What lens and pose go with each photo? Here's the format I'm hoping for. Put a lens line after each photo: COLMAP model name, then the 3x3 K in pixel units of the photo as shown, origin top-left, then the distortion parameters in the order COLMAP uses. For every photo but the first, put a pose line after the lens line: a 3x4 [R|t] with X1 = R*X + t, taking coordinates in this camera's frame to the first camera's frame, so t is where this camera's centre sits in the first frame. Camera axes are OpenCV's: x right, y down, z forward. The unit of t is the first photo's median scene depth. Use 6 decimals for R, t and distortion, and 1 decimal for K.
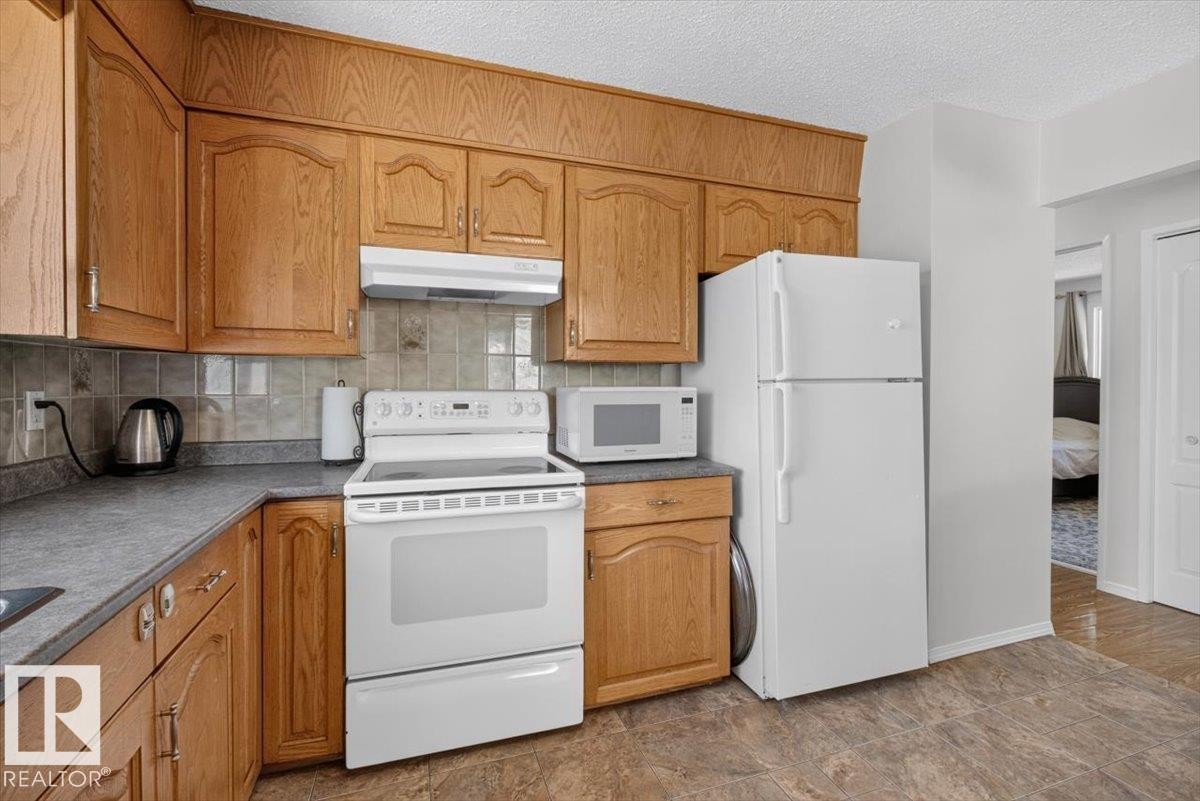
lens RADIAL K [[533.1, 0, 600.6], [0, 533.1, 393.4], [0, 0, 1]] dist [-0.010592, 0.003243]
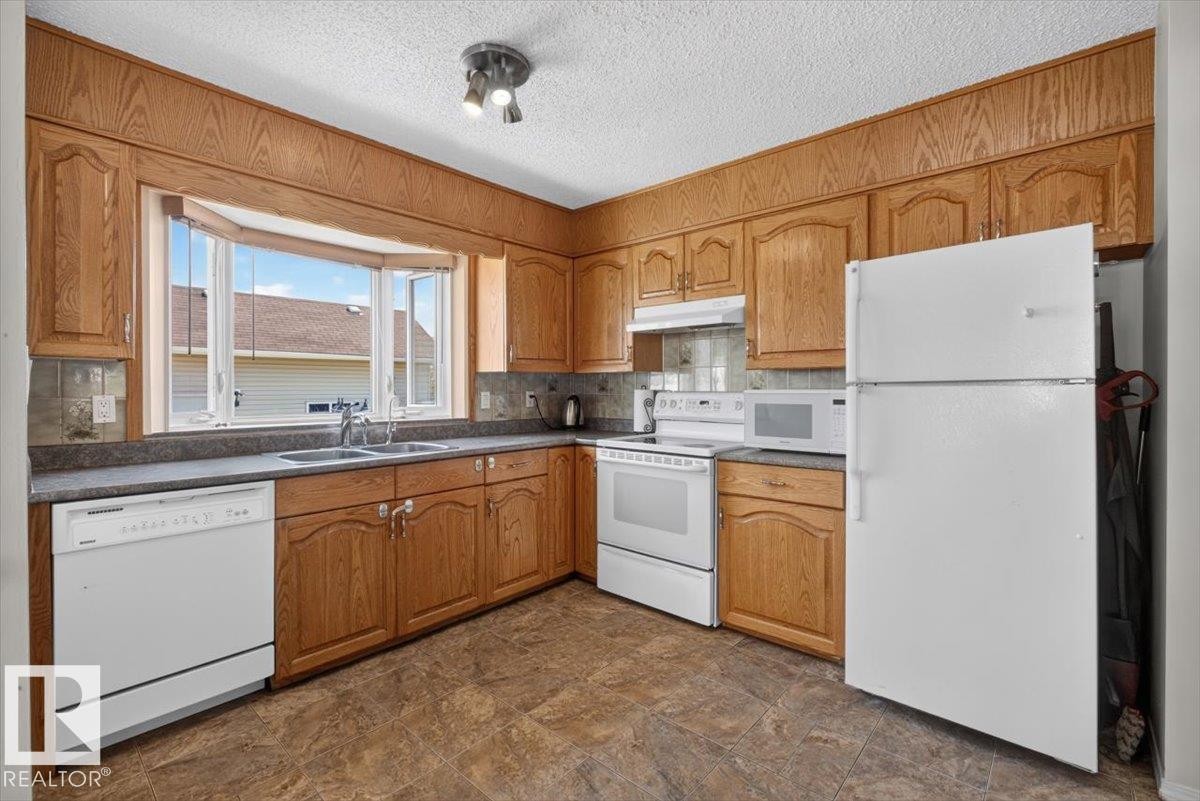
lens RADIAL K [[533.1, 0, 598.3], [0, 533.1, 392.4], [0, 0, 1]] dist [-0.010592, 0.003243]
pose [[0.485705, 0.005521, -0.874105, 0.984539], [-0.008710, 0.999961, 0.001476, -0.004075], [0.874080, 0.006897, 0.485734, 0.042728]]
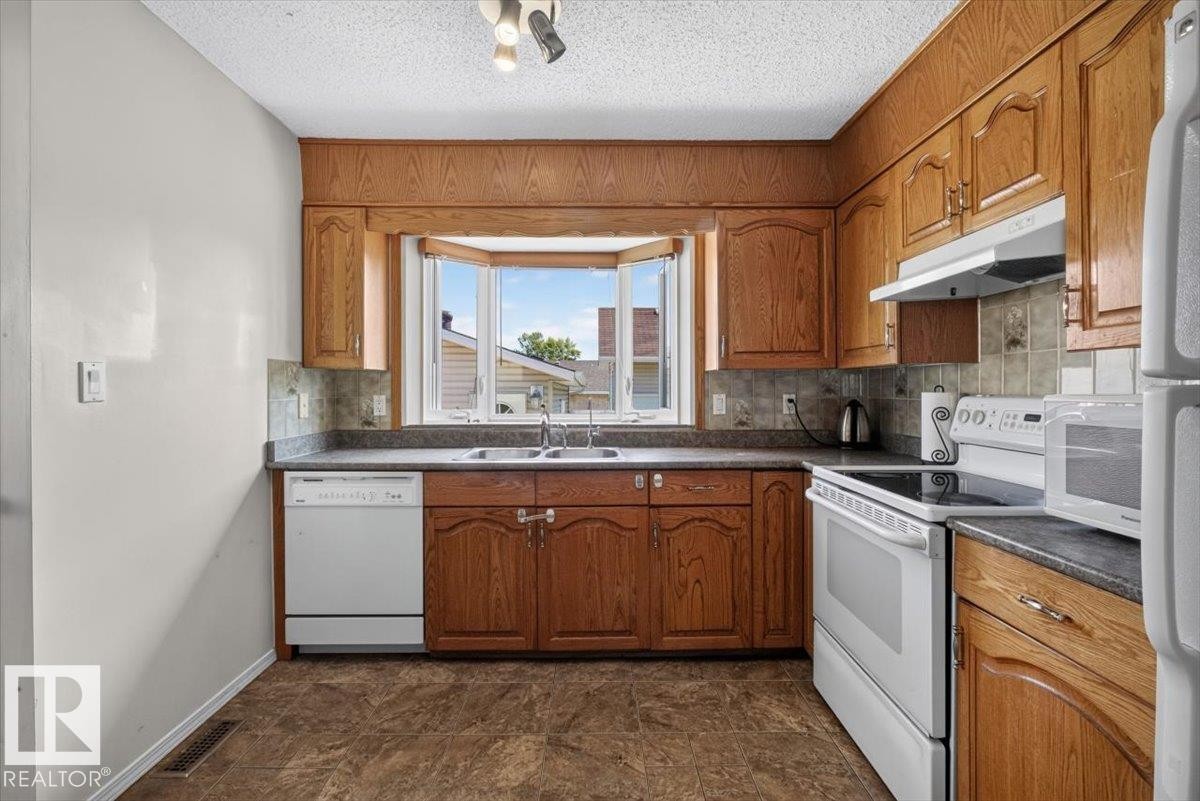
lens RADIAL K [[533.1, 0, 600.1], [0, 533.1, 392.1], [0, 0, 1]] dist [-0.010592, 0.003243]
pose [[-0.323248, 0.004132, -0.946305, 0.755314], [-0.010057, 0.999919, 0.007802, -0.014324], [0.946261, 0.012039, -0.323180, 0.739021]]
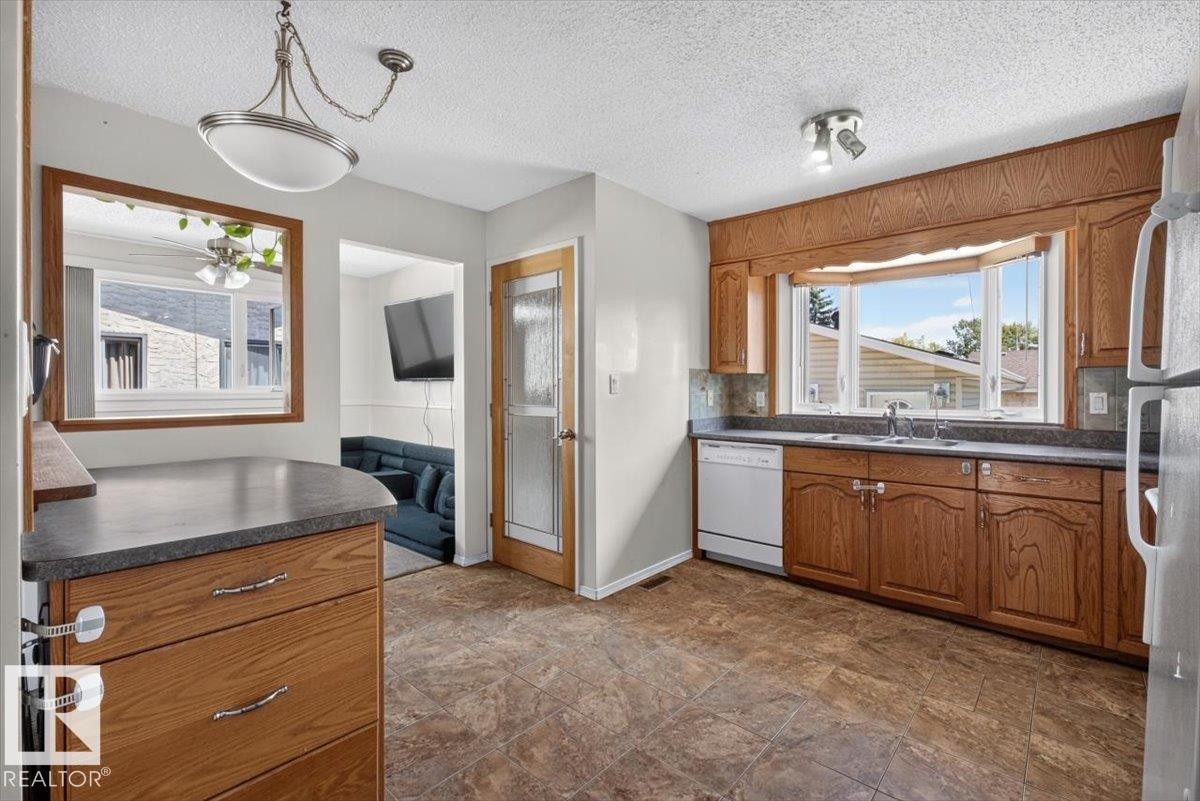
lens RADIAL K [[533.1, 0, 593.7], [0, 533.1, 392.9], [0, 0, 1]] dist [-0.010592, 0.003243]
pose [[-0.883105, 0.005746, -0.469140, 1.071208], [-0.004149, 0.999790, 0.020056, -0.021408], [0.469157, 0.019658, -0.882896, 1.177843]]
